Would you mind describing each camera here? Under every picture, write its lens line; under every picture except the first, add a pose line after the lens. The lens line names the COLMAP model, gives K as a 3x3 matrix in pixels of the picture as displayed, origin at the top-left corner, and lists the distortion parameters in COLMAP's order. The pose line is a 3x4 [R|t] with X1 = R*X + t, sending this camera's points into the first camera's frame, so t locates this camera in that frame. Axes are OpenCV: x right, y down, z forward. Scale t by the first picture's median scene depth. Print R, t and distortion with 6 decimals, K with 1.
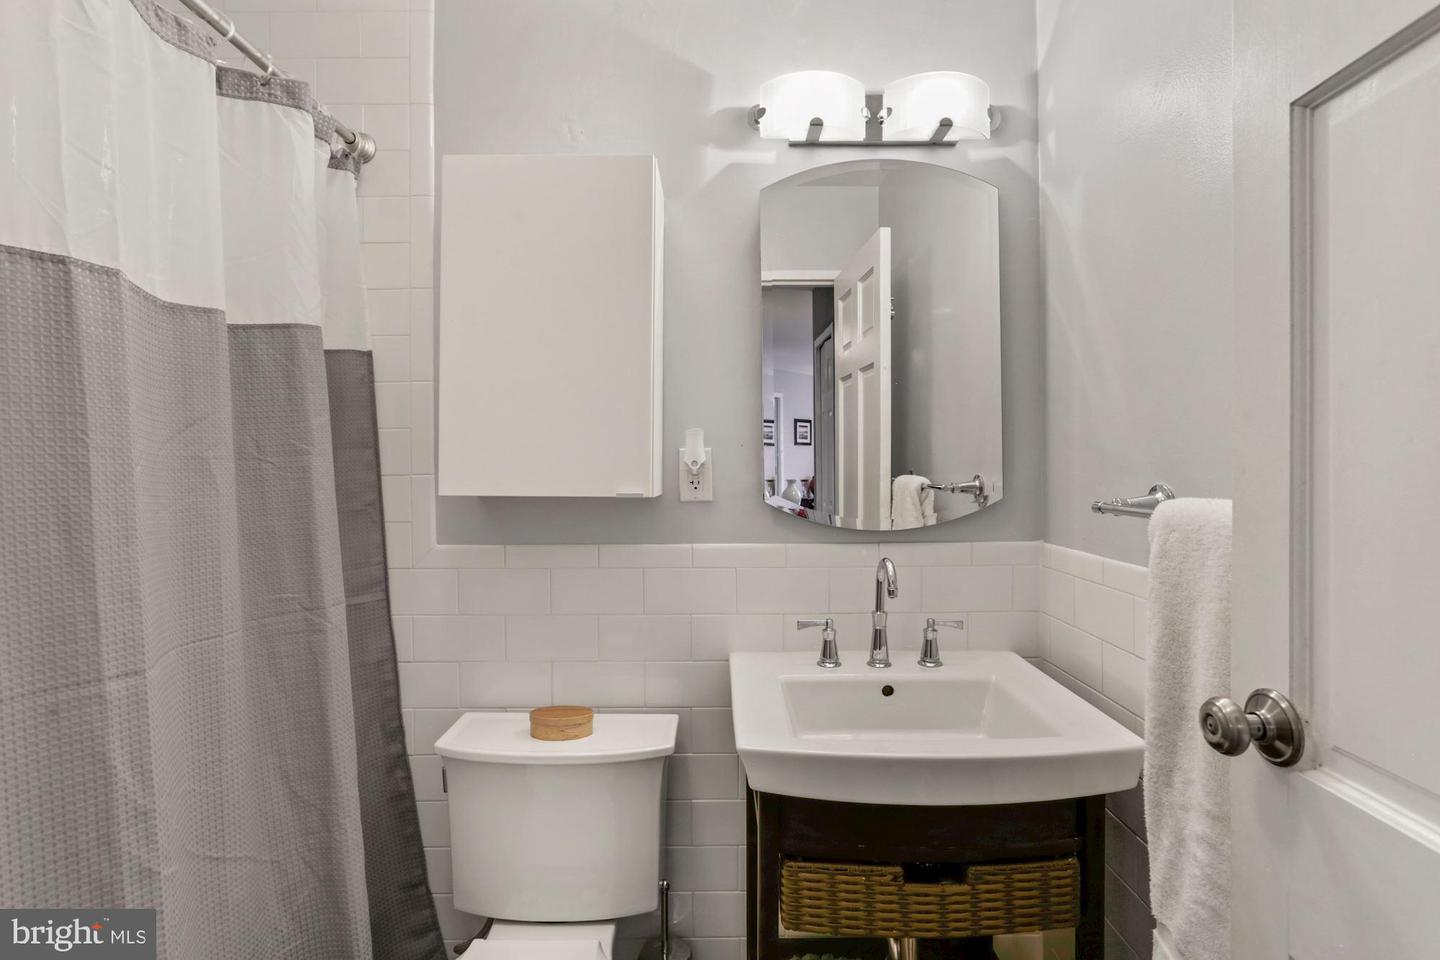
lens RADIAL K [[702.5, 0, 704.9], [0, 702.5, 464.0], [0, 0, 1]] dist [-0.024946, 0.020625]
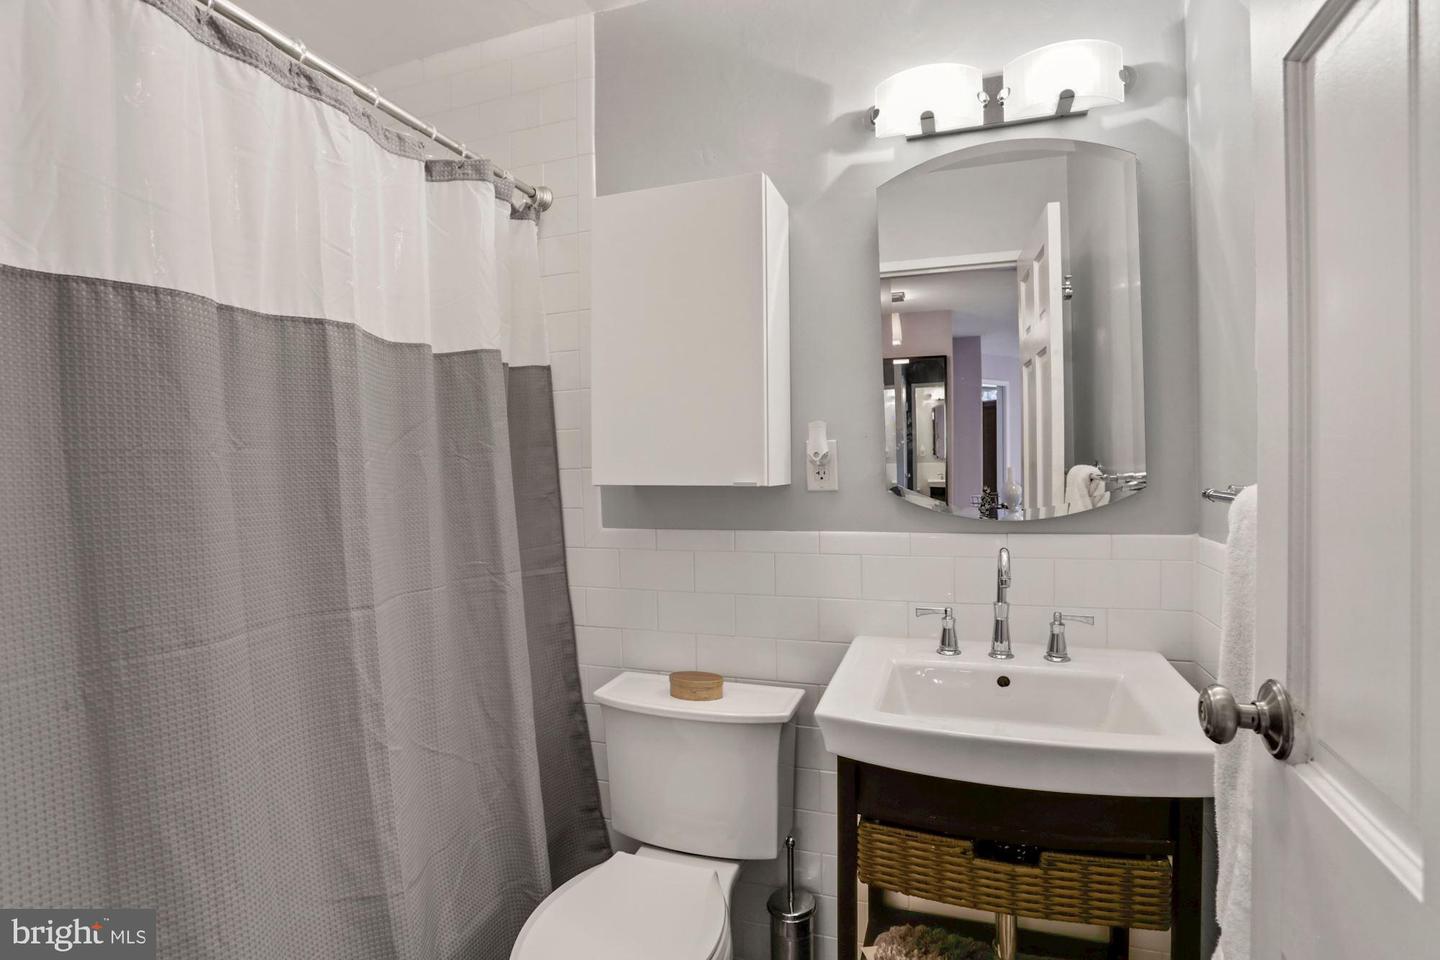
lens RADIAL K [[724.5, 0, 719.2], [0, 724.5, 473.9], [0, 0, 1]] dist [-0.085987, 0.048835]
pose [[0.942222, -0.006752, -0.334920, 0.220760], [0.012742, 0.999796, 0.015692, 0.009463], [0.334746, -0.019053, 0.942116, -0.075979]]
